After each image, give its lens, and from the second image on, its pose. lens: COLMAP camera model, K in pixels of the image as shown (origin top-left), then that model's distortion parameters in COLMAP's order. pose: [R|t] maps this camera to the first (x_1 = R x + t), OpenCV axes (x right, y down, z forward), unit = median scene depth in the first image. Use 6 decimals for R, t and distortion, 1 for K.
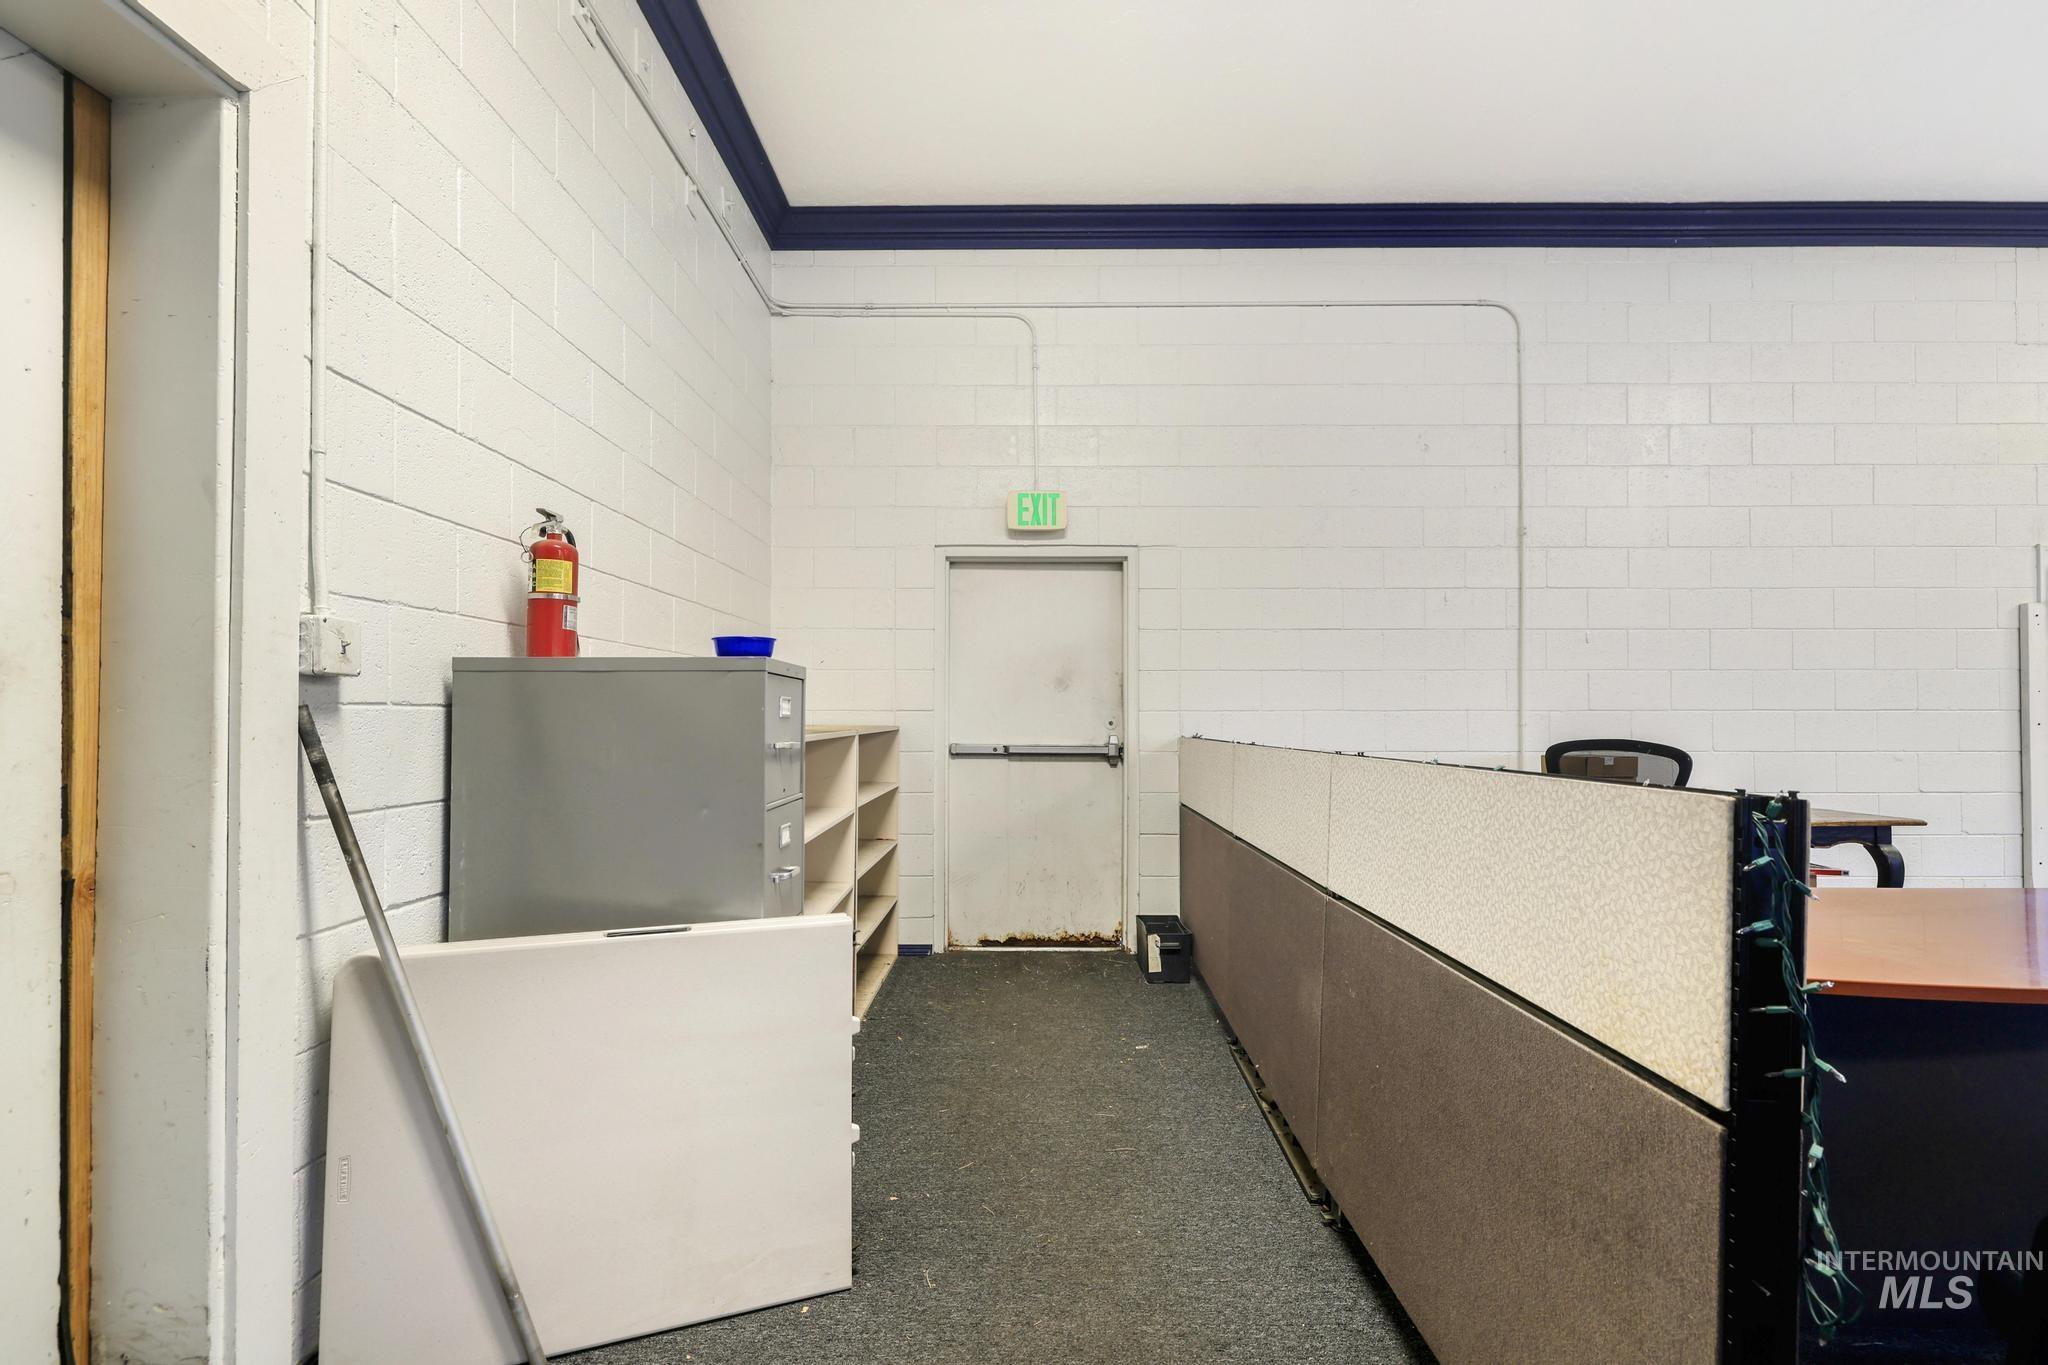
lens RADIAL K [[888.3, 0, 1019.9], [0, 888.3, 702.9], [0, 0, 1]] dist [0.000678, -0.000129]
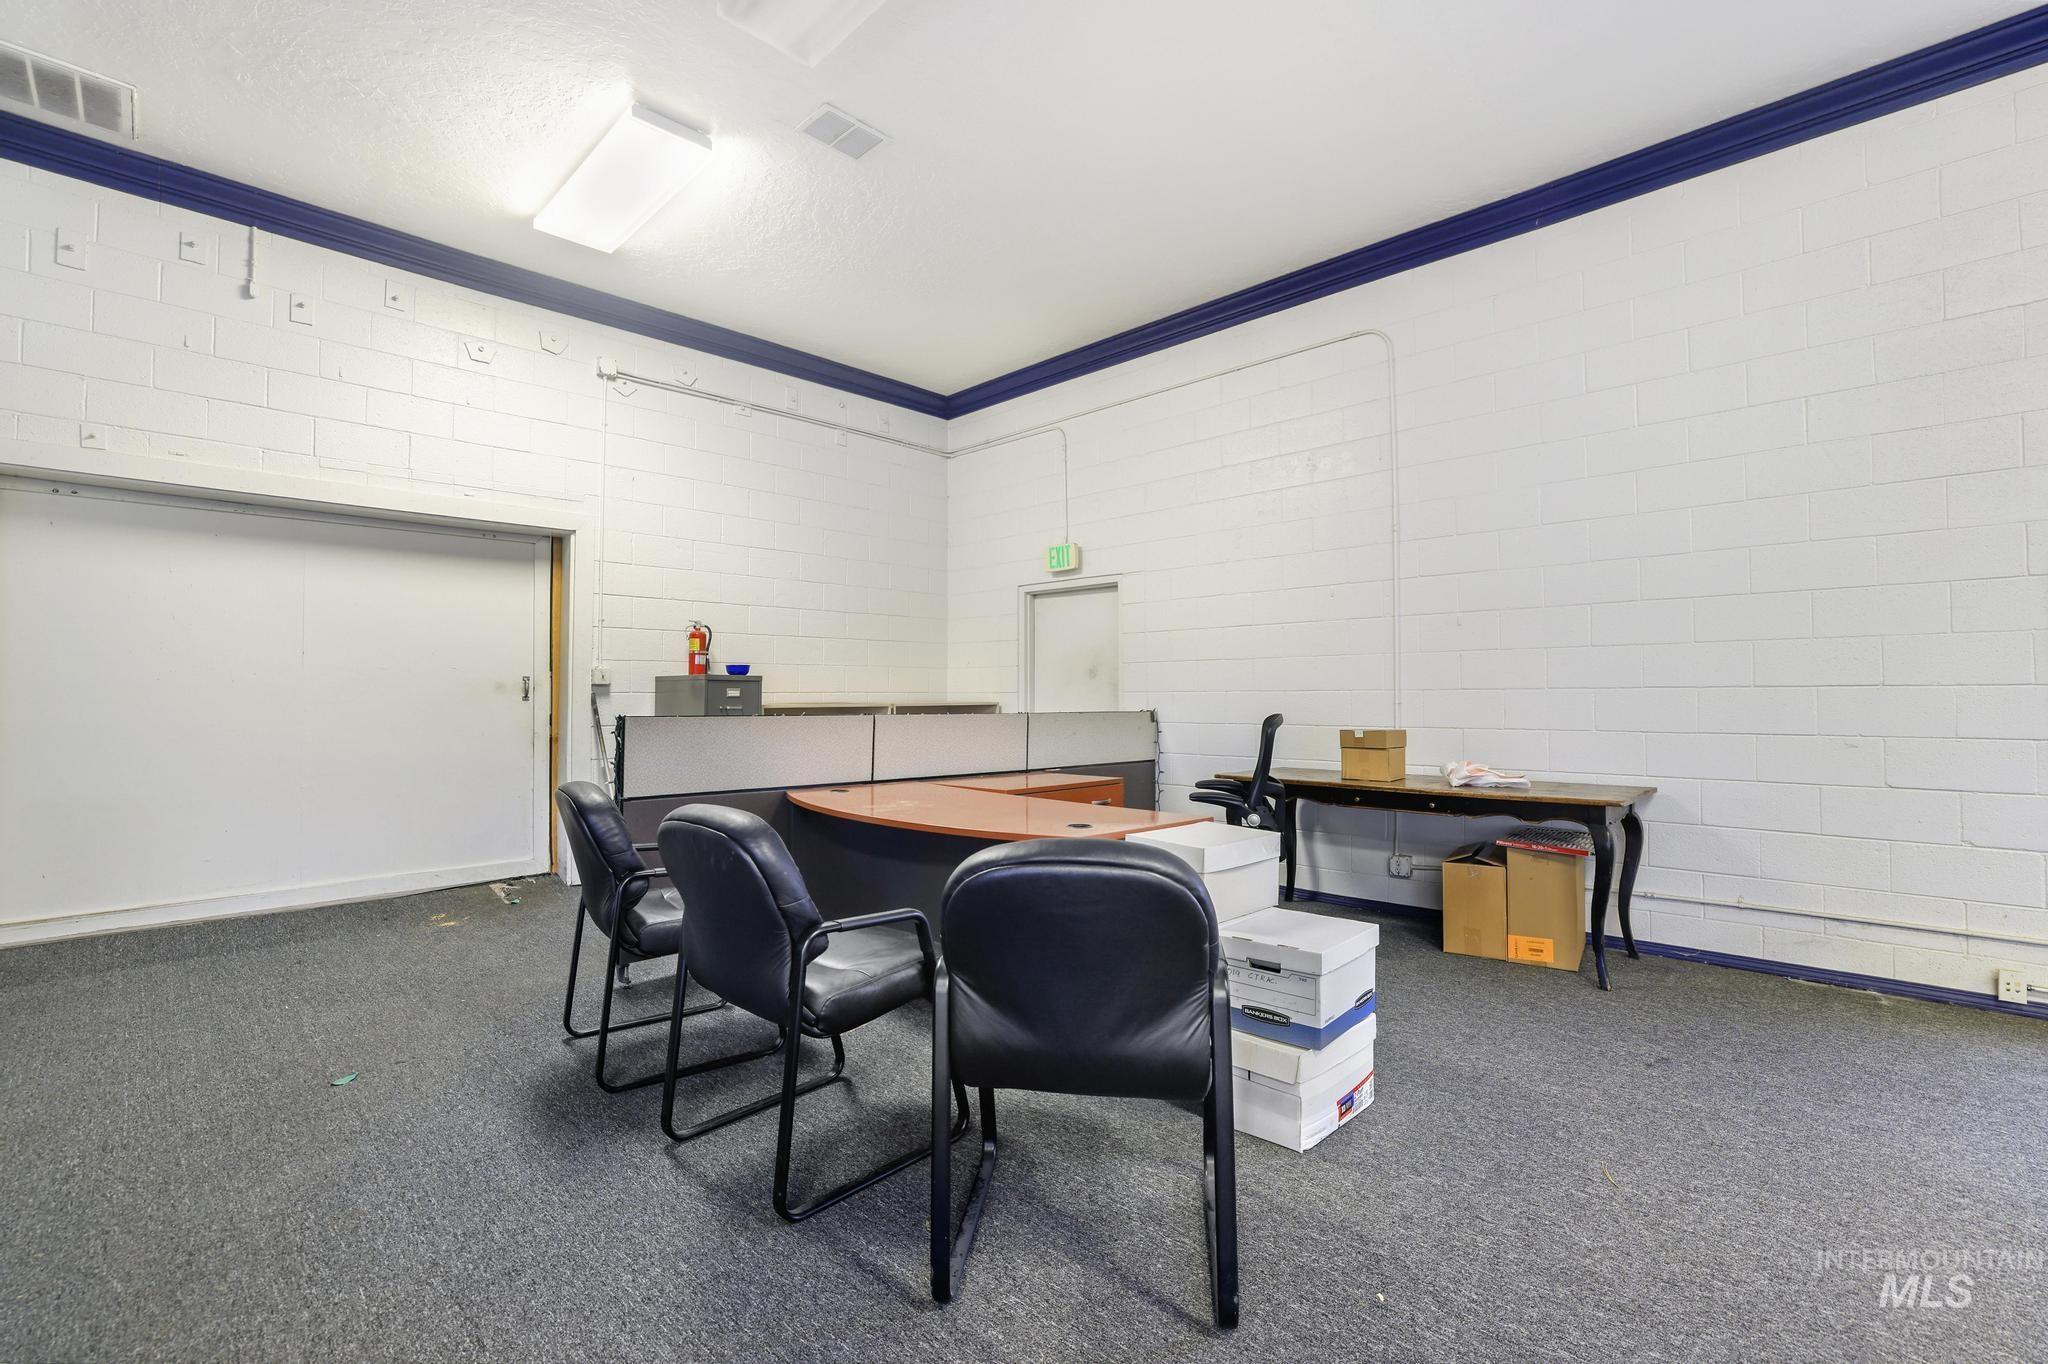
lens RADIAL K [[899.2, 0, 1024.0], [0, 899.2, 682.0], [0, 0, 1]] dist [-0.047584, 0.013553]
pose [[0.716788, -0.013276, -0.697165, 1.012408], [0.011961, 0.999906, -0.006744, 0.000742], [0.697189, -0.003505, 0.716879, -0.120380]]
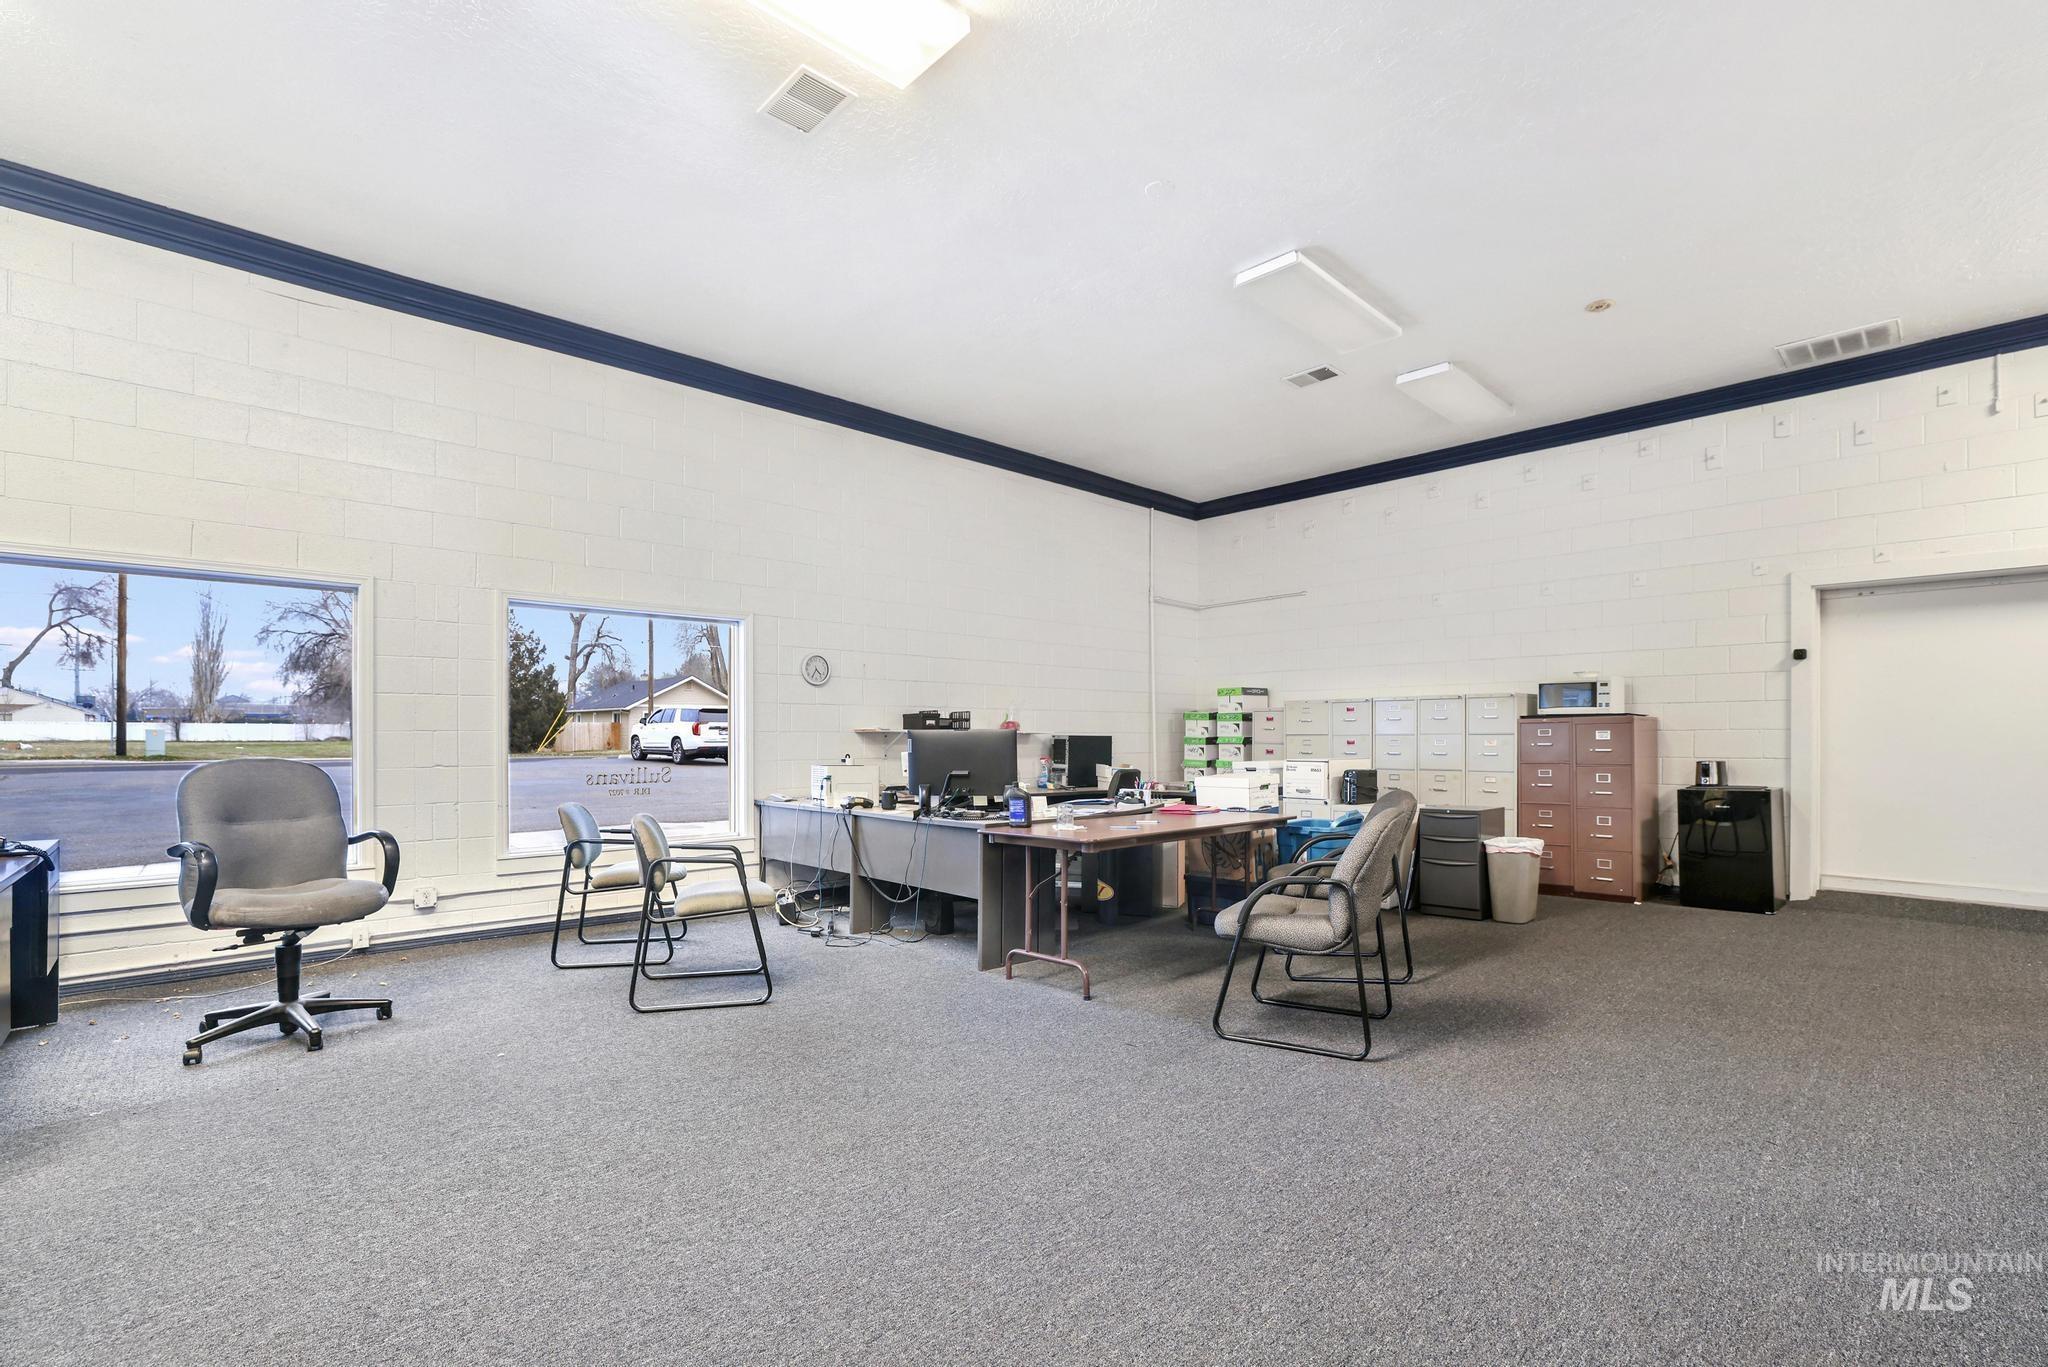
lens RADIAL K [[898.3, 0, 1027.6], [0, 898.3, 725.5], [0, 0, 1]] dist [-0.017465, 0.000394]
pose [[-0.717864, -0.006351, -0.696154, 1.539699], [0.010247, 0.999754, -0.019687, 0.001275], [0.696107, -0.021266, -0.717623, -0.097722]]
